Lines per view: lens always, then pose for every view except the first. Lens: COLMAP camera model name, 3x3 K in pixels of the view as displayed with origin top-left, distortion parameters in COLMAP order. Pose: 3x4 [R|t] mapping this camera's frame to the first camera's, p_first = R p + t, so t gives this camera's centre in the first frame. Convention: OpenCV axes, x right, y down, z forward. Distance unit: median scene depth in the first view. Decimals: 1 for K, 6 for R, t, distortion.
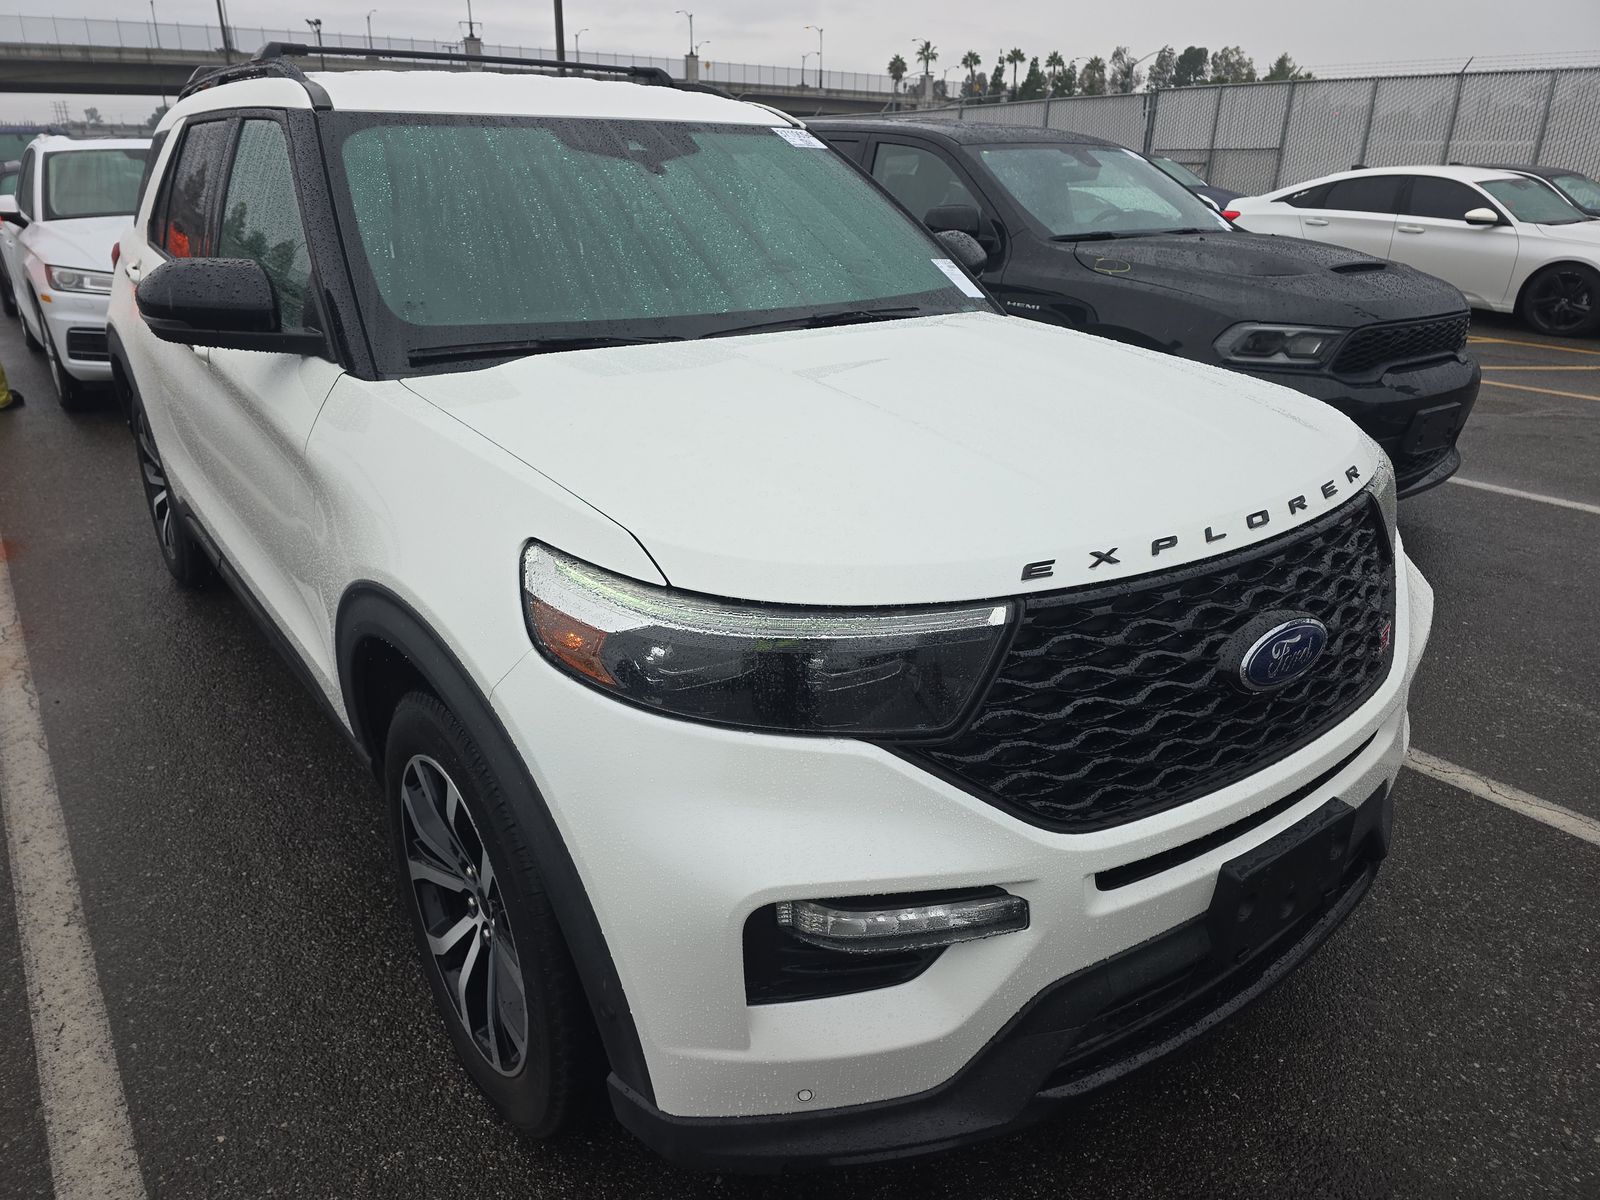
lens RADIAL K [[1081.4, 0, 801.8], [0, 1081.4, 594.5], [0, 0, 1]] dist [0.058246, -0.049095]
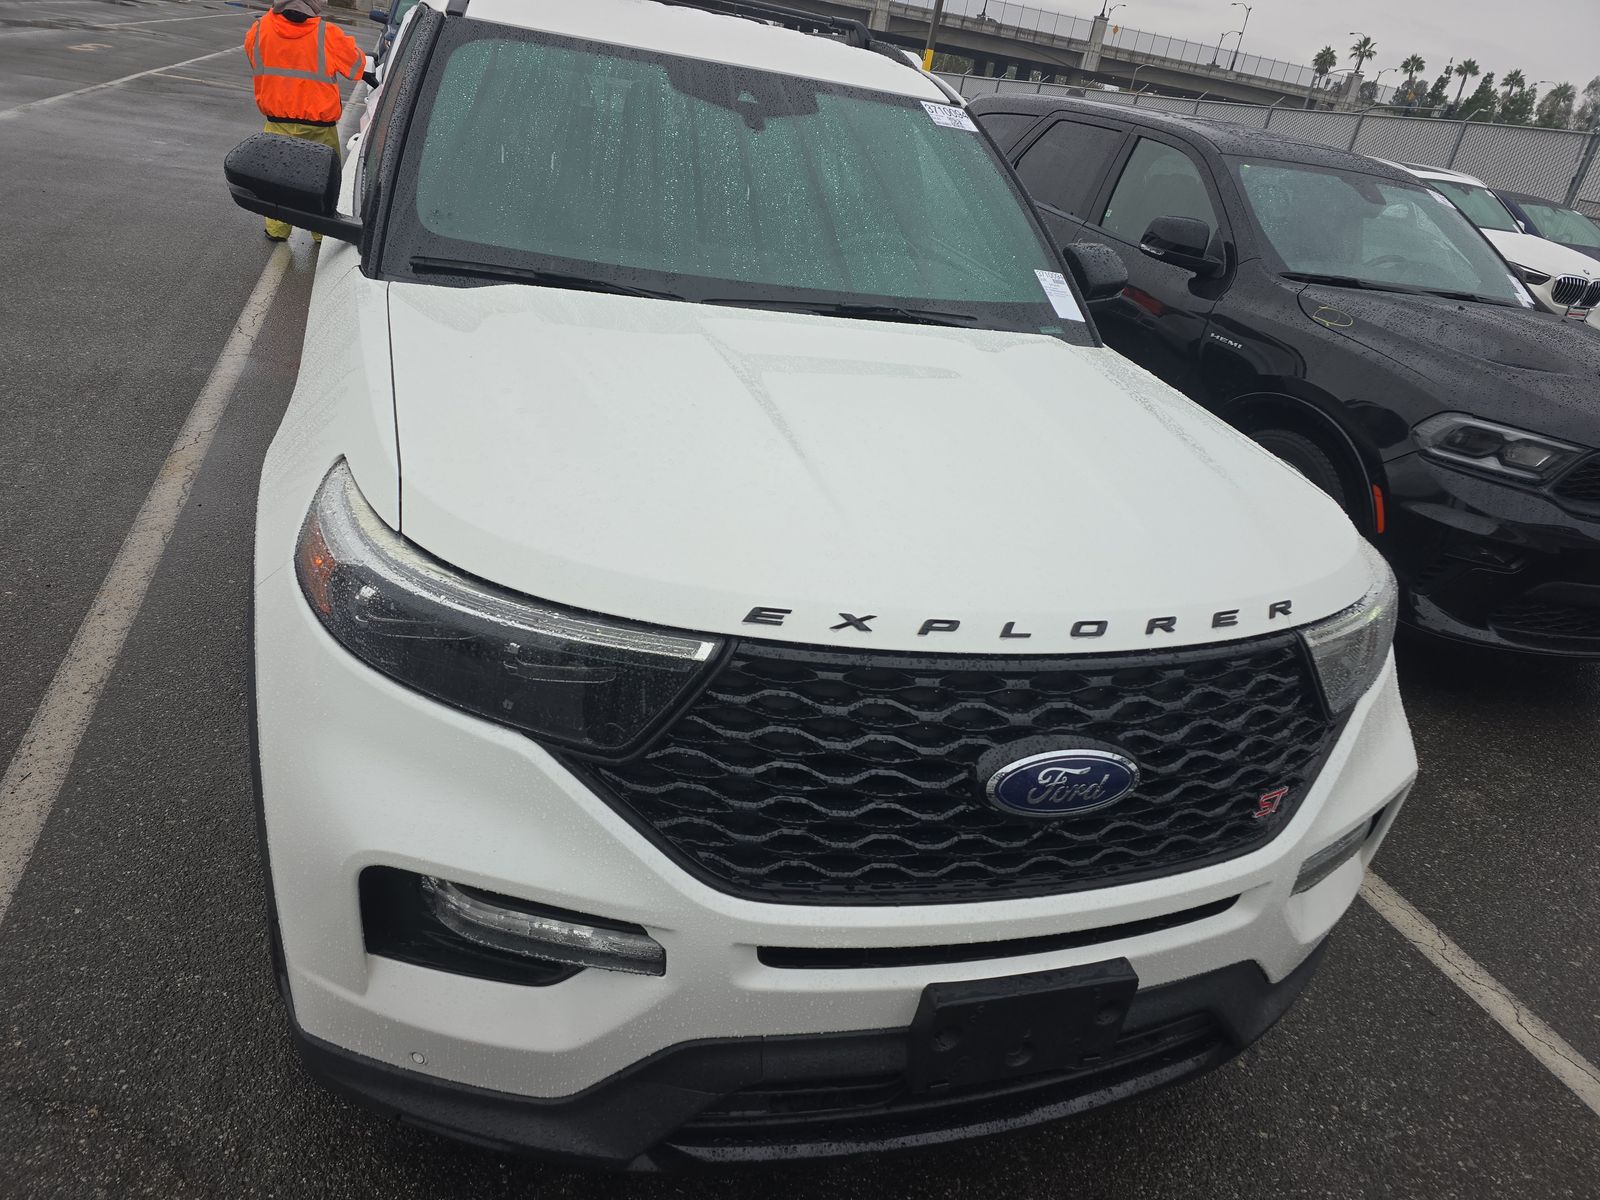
lens RADIAL K [[1081.4, 0, 805.4], [0, 1081.4, 593.3], [0, 0, 1]] dist [0.058246, -0.049095]
pose [[0.937338, 0.261426, -0.230336, 0.305124], [-0.253140, 0.965219, 0.065363, -0.073284], [0.239412, -0.002960, 0.970913, 0.072530]]
